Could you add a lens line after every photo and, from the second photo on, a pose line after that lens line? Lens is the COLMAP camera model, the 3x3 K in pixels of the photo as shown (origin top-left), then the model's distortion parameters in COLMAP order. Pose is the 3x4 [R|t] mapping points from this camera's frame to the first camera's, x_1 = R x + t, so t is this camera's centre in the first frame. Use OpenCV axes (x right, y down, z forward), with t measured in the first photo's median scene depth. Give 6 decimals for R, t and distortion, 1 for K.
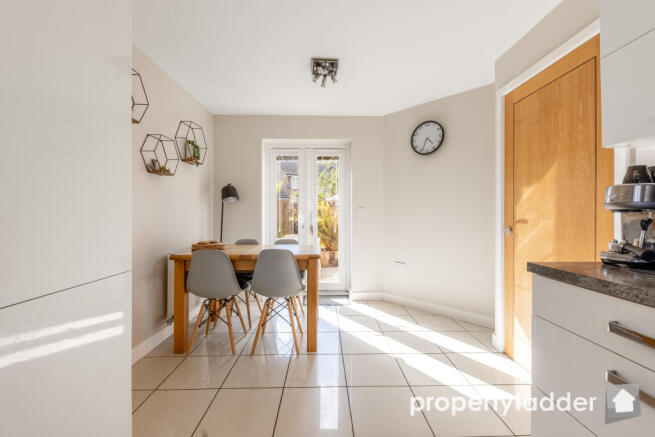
lens RADIAL K [[267.7, 0, 327.2], [0, 267.7, 216.6], [0, 0, 1]] dist [0.000243, -0.000224]
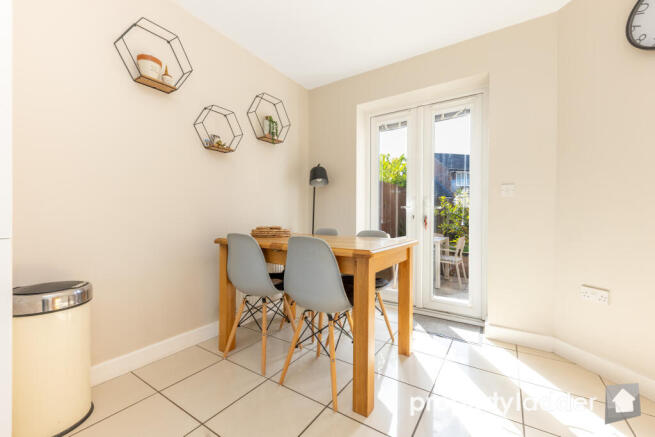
lens RADIAL K [[267.7, 0, 327.2], [0, 267.7, 216.6], [0, 0, 1]] dist [0.000243, -0.000224]
pose [[0.827710, 0.008112, -0.561098, 0.135451], [-0.011067, 0.999937, -0.001871, 0.044366], [0.561048, 0.007758, 0.827747, 0.300527]]
